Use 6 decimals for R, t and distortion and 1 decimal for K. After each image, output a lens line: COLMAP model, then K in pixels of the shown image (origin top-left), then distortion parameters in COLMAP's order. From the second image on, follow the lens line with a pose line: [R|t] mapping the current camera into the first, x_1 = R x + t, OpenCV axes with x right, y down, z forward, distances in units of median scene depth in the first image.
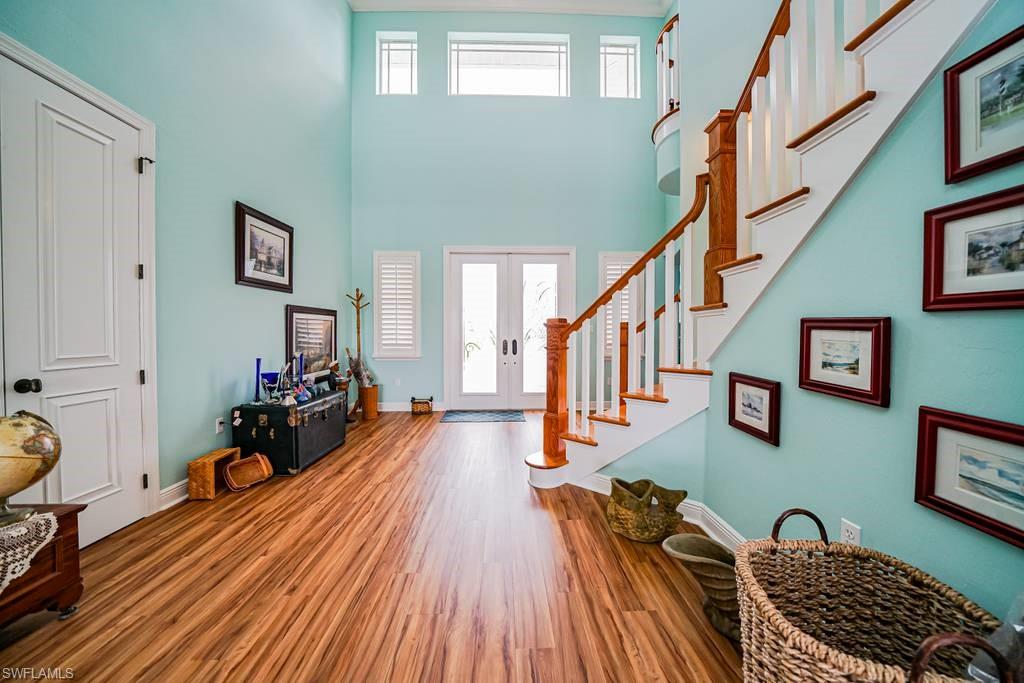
lens RADIAL K [[355.6, 0, 512.6], [0, 355.6, 335.0], [0, 0, 1]] dist [-0.006581, -0.000688]
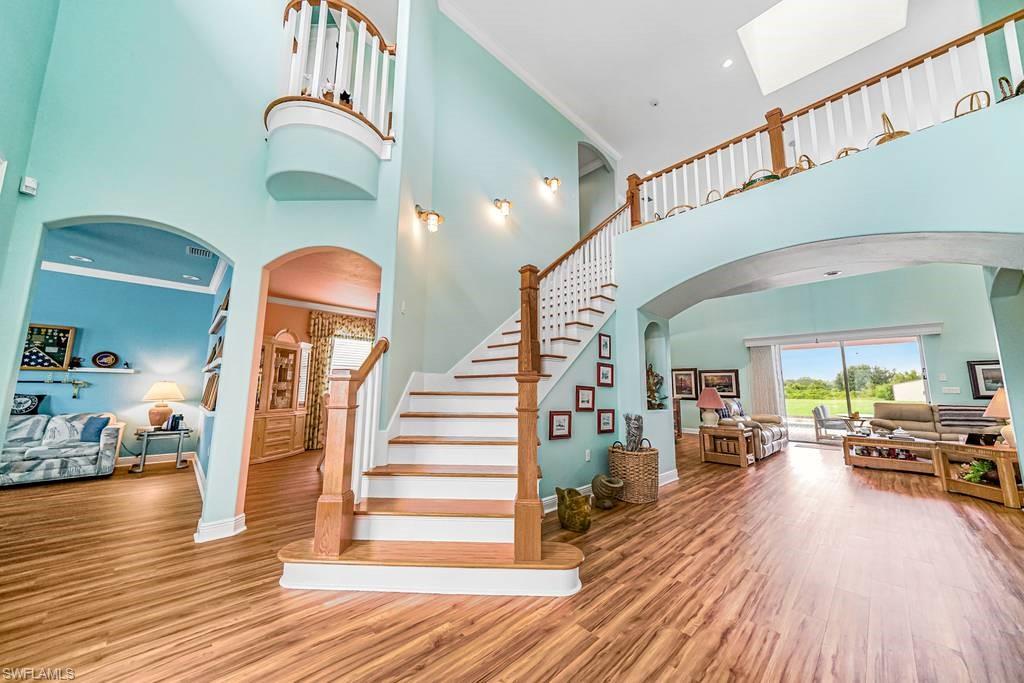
lens RADIAL K [[355.6, 0, 507.7], [0, 355.6, 341.9], [0, 0, 1]] dist [-0.006581, -0.000688]
pose [[-0.669819, 0.091382, 0.736880, -0.910324], [-0.012557, 0.990862, -0.134293, -0.005097], [-0.742418, -0.099204, -0.662551, 3.337815]]
